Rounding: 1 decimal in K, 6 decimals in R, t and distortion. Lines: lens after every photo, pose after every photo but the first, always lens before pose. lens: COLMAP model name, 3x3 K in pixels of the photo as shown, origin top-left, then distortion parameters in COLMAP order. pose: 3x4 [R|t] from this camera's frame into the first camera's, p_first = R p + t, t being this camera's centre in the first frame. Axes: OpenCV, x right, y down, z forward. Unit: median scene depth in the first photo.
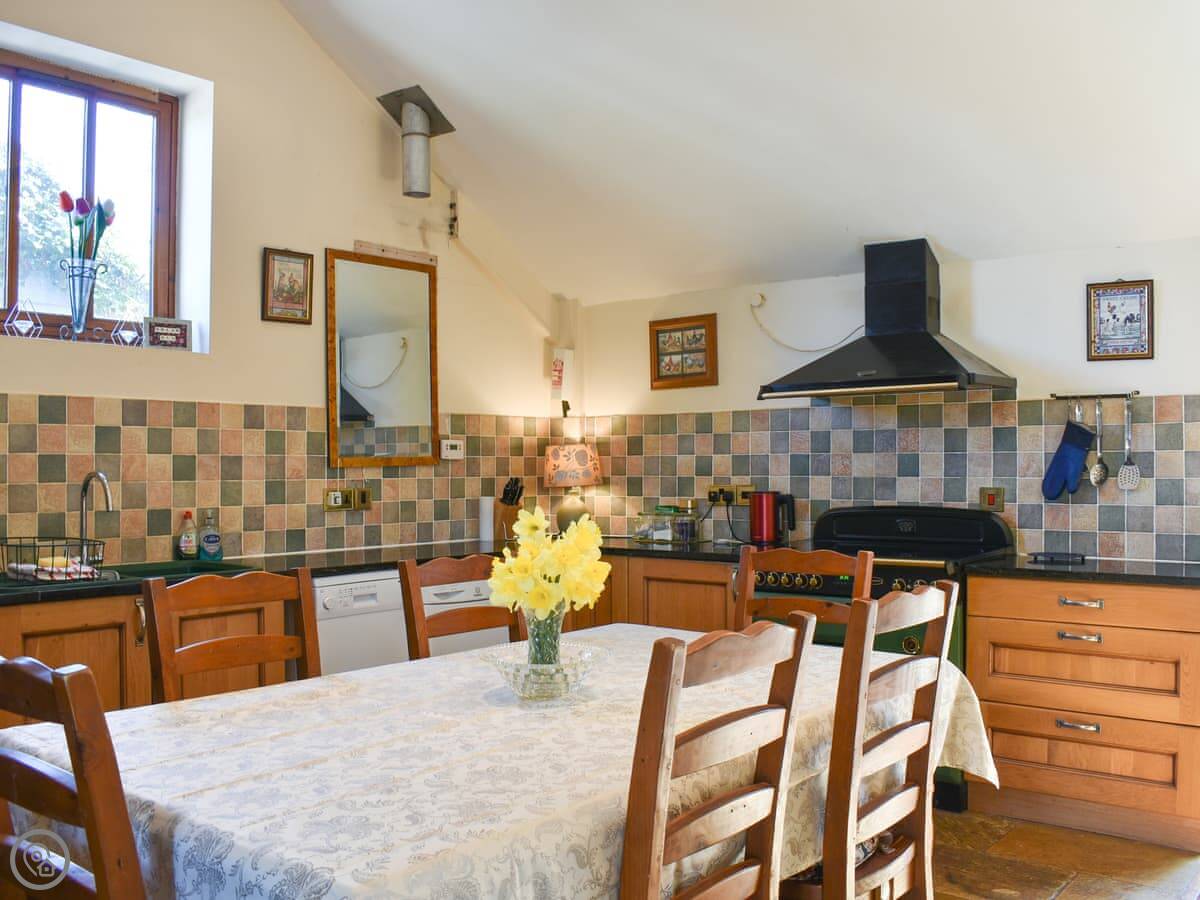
lens RADIAL K [[1095.1, 0, 611.4], [0, 1095.1, 473.3], [0, 0, 1]] dist [-0.086161, 0.000000]
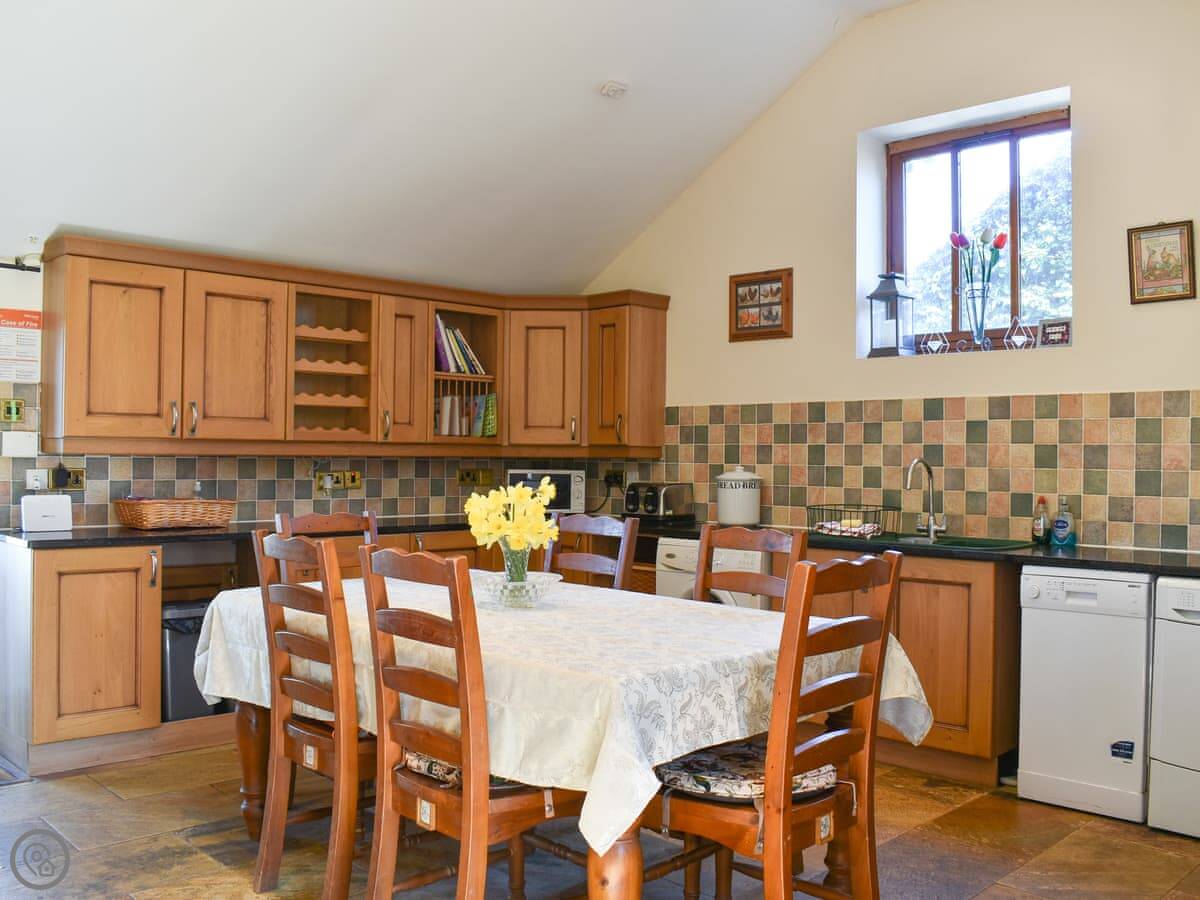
lens RADIAL K [[1095.1, 0, 603.4], [0, 1095.1, 458.2], [0, 0, 1]] dist [-0.086161, 0.000000]
pose [[-0.112338, 0.000916, -0.993670, 0.980984], [-0.017879, 0.999836, 0.002943, 0.001991], [0.993509, 0.018097, -0.112304, 0.927734]]
